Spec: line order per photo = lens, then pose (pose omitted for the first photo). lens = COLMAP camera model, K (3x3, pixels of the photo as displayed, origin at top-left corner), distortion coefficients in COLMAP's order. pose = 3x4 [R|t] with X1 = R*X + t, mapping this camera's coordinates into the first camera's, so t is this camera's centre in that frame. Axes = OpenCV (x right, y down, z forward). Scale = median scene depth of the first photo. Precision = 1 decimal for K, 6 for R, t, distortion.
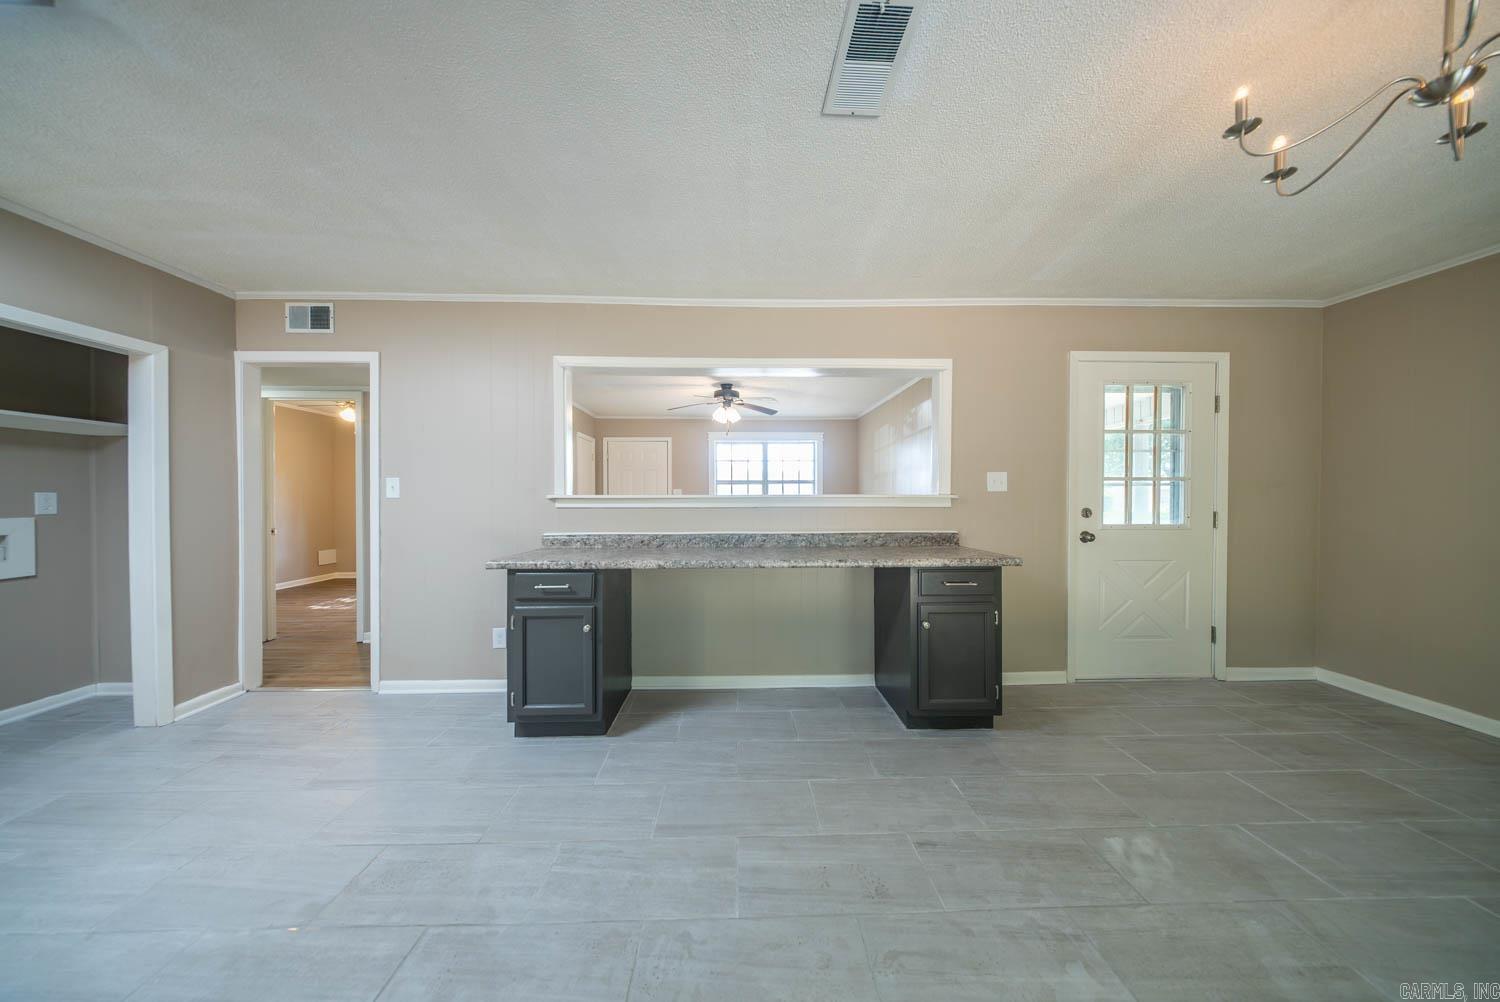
lens RADIAL K [[441.3, 0, 747.8], [0, 441.3, 501.2], [0, 0, 1]] dist [0.008557, -0.004032]
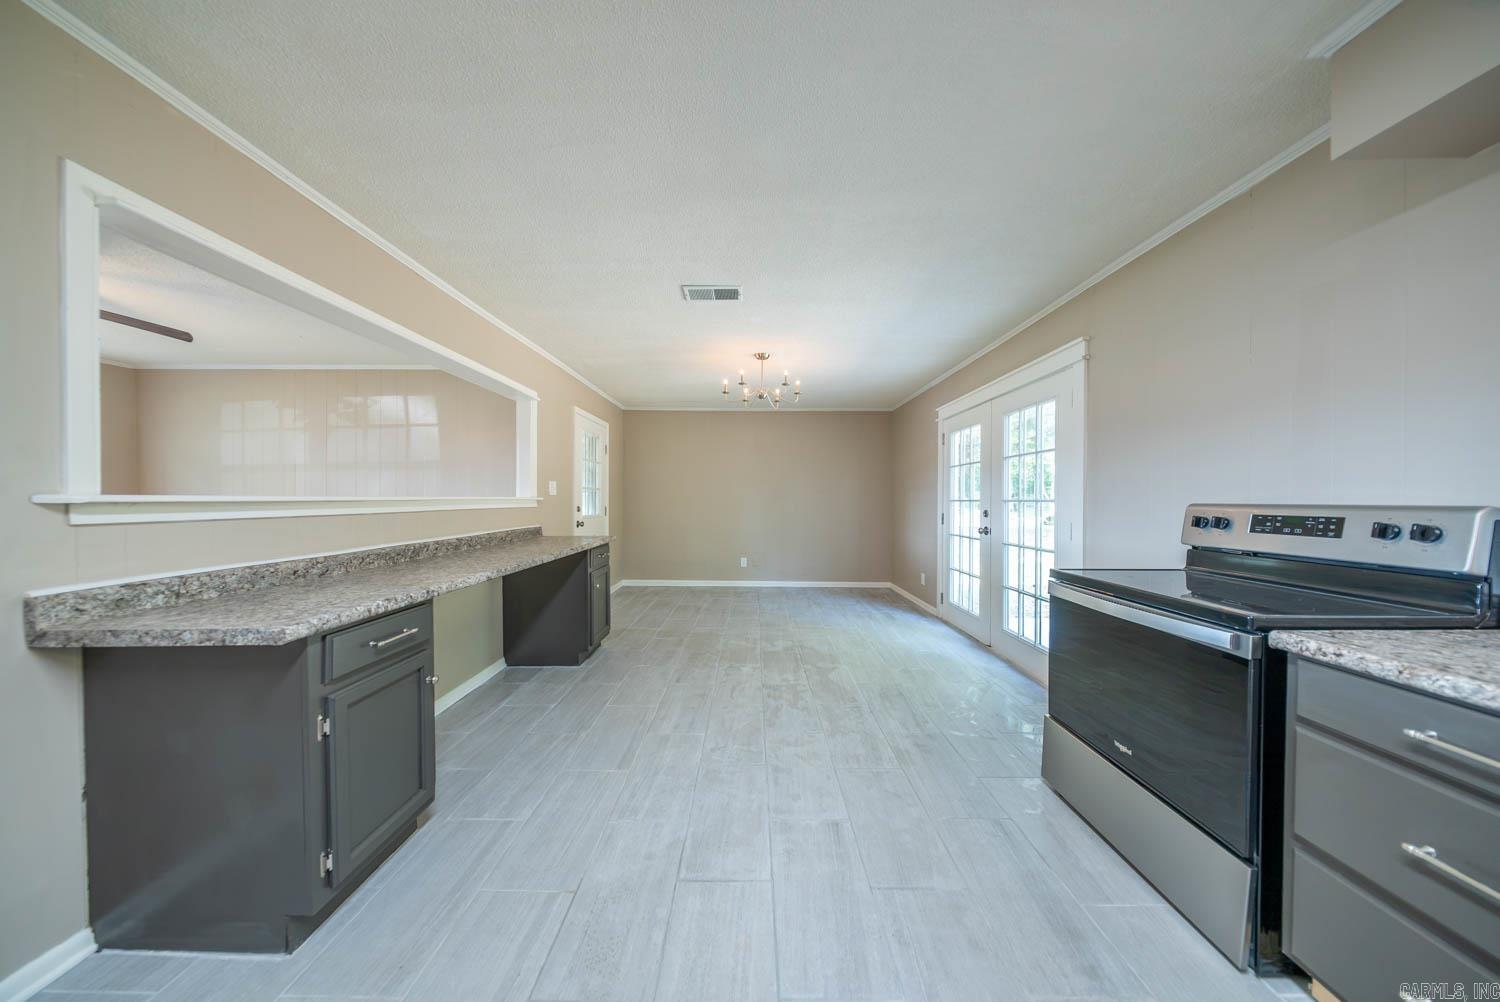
lens RADIAL K [[441.3, 0, 747.8], [0, 441.3, 501.2], [0, 0, 1]] dist [0.008557, -0.004032]
pose [[0.030525, -0.004984, 0.999522, -0.840330], [0.005190, 0.999975, 0.004828, -0.006844], [-0.999521, 0.005040, 0.030550, 0.355270]]
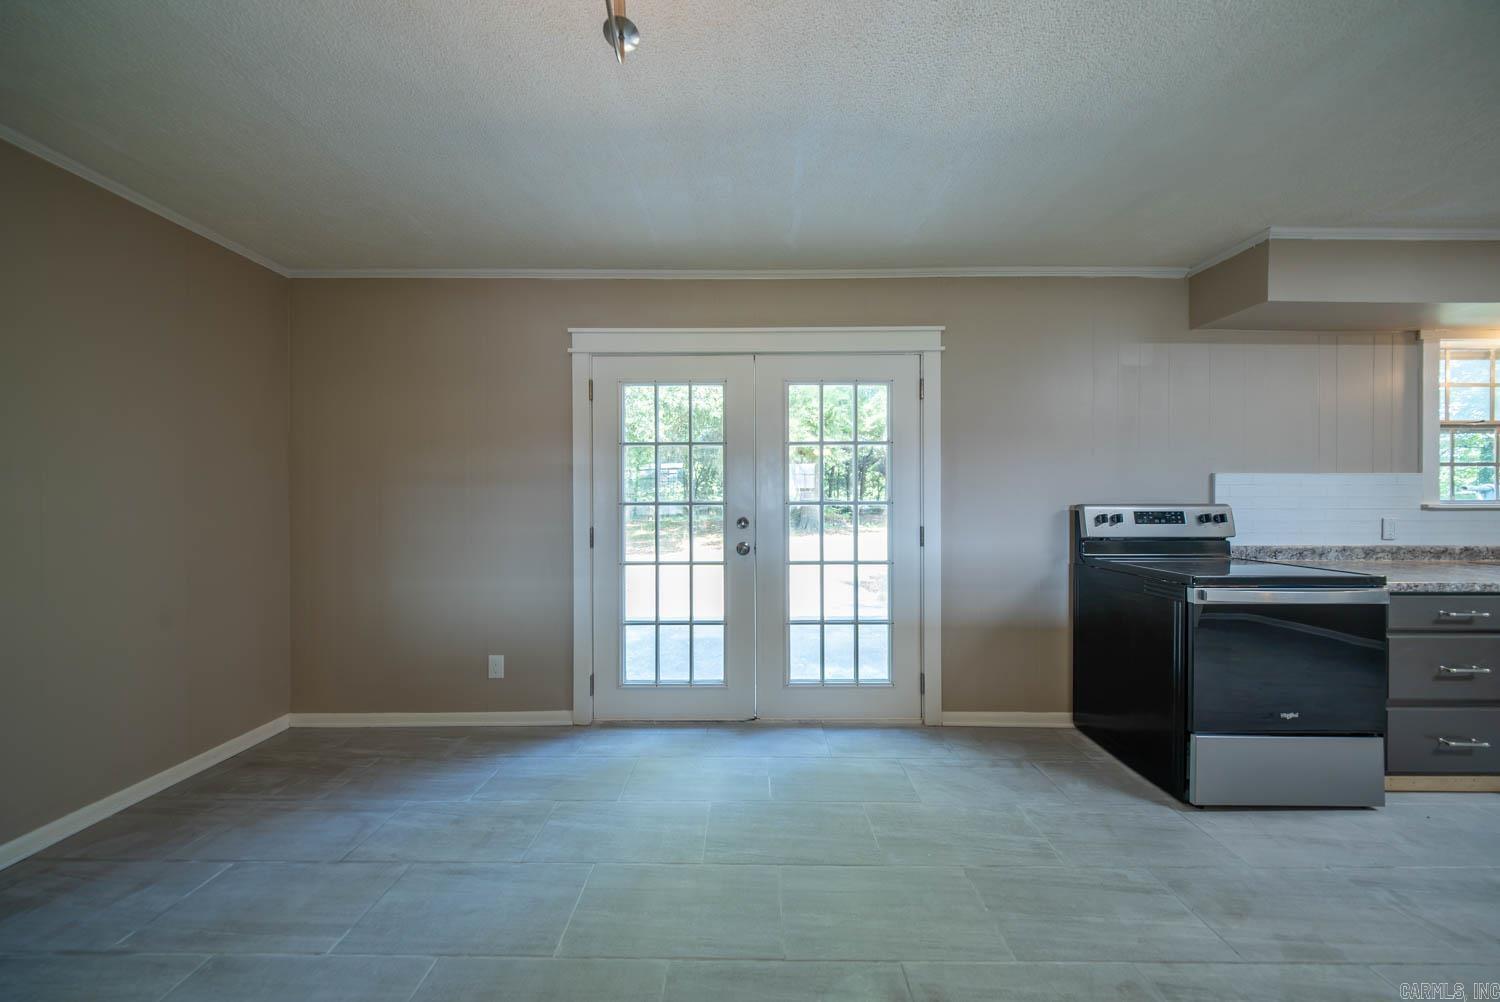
lens RADIAL K [[441.3, 0, 747.8], [0, 441.3, 501.2], [0, 0, 1]] dist [0.008557, -0.004032]
pose [[-0.999696, 0.000933, 0.024620, 0.469835], [0.001271, 0.999905, 0.013693, -0.014380], [-0.024605, 0.013720, -0.999603, 0.556918]]
